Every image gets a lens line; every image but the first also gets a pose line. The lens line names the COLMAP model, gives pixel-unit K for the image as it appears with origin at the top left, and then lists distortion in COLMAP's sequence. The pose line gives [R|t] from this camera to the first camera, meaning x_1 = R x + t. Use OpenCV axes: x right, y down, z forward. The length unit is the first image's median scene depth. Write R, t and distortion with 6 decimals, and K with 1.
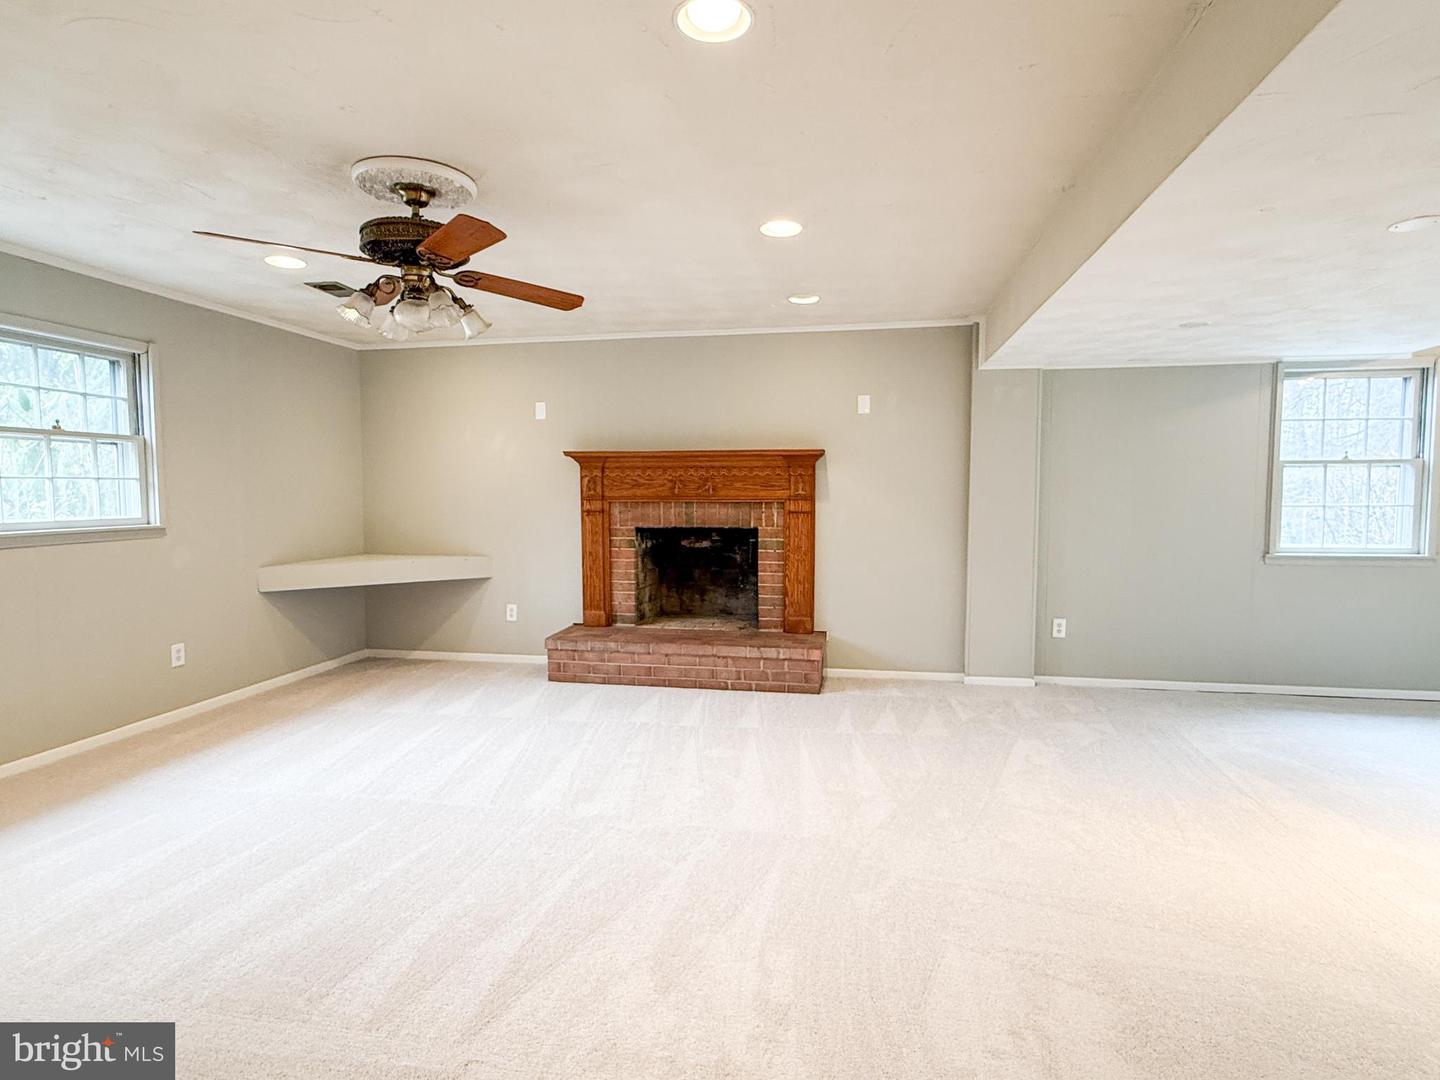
lens RADIAL K [[776.5, 0, 720.0], [0, 776.5, 540.0], [0, 0, 1]] dist [-0.000073, 0.000555]
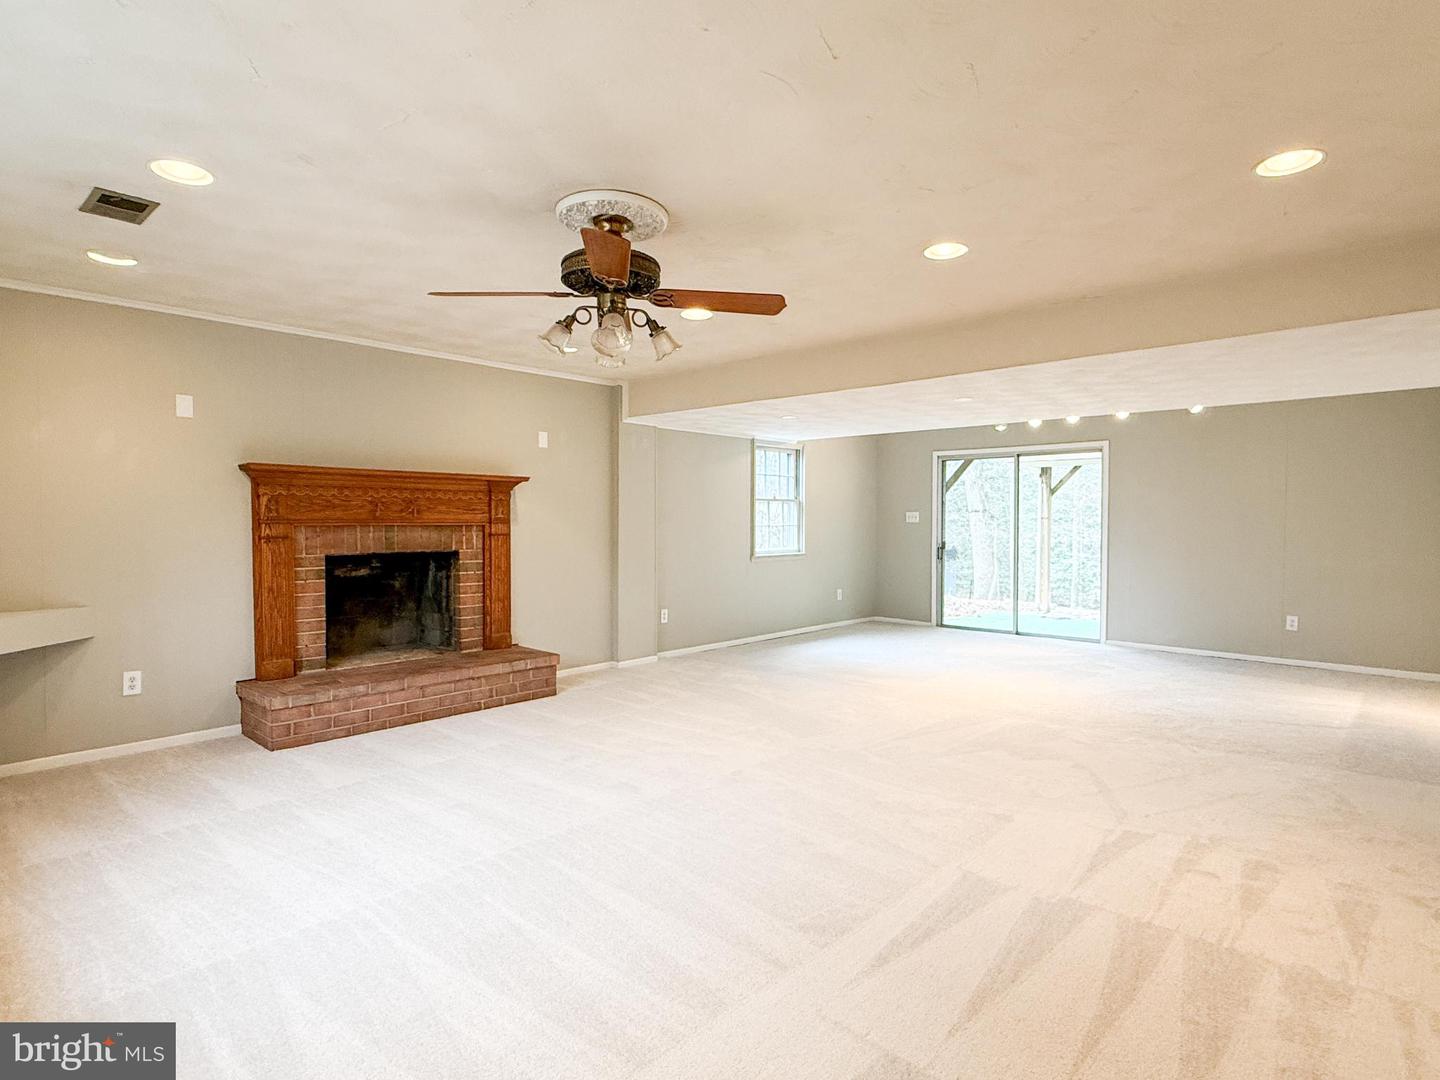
lens RADIAL K [[776.5, 0, 720.0], [0, 776.5, 540.0], [0, 0, 1]] dist [-0.000073, 0.000555]
pose [[0.526704, -0.020180, 0.849809, -0.634674], [0.049946, 0.998726, -0.007240, -0.005209], [-0.848580, 0.046258, 0.527041, 0.177248]]
